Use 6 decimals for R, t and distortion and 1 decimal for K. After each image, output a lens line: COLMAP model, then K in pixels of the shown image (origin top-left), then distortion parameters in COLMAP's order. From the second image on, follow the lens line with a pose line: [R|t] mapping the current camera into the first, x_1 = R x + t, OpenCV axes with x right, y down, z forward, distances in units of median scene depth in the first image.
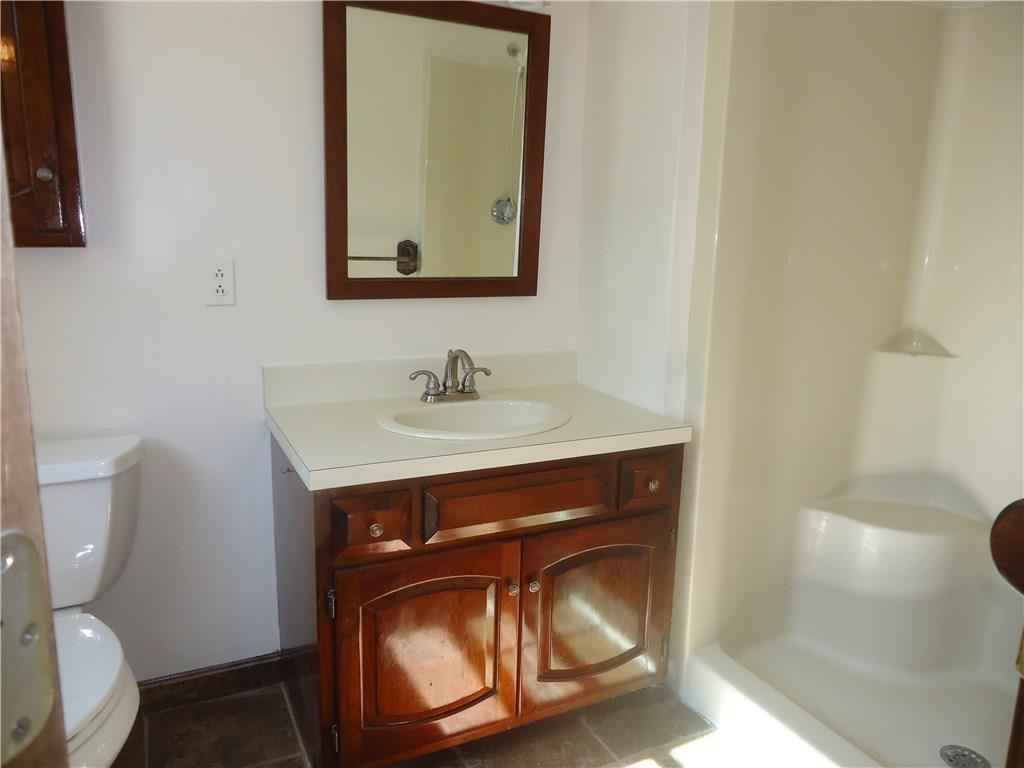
lens RADIAL K [[730.8, 0, 512.0], [0, 730.8, 384.0], [0, 0, 1]] dist [-0.000818, 0.000098]
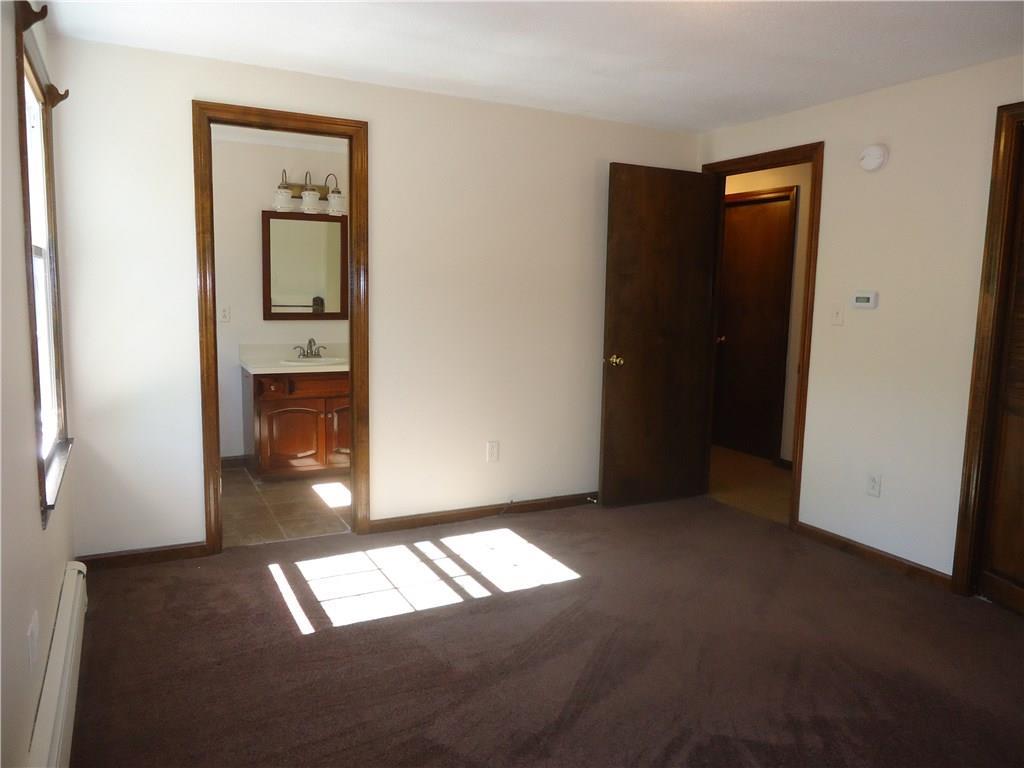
lens RADIAL K [[741.2, 0, 512.0], [0, 741.2, 384.0], [0, 0, 1]] dist [0.053775, 0.000262]
pose [[0.999906, -0.000352, 0.013707, 0.637555], [0.001270, 0.997751, -0.067019, 0.309744], [-0.013653, 0.067030, 0.997658, -1.781911]]
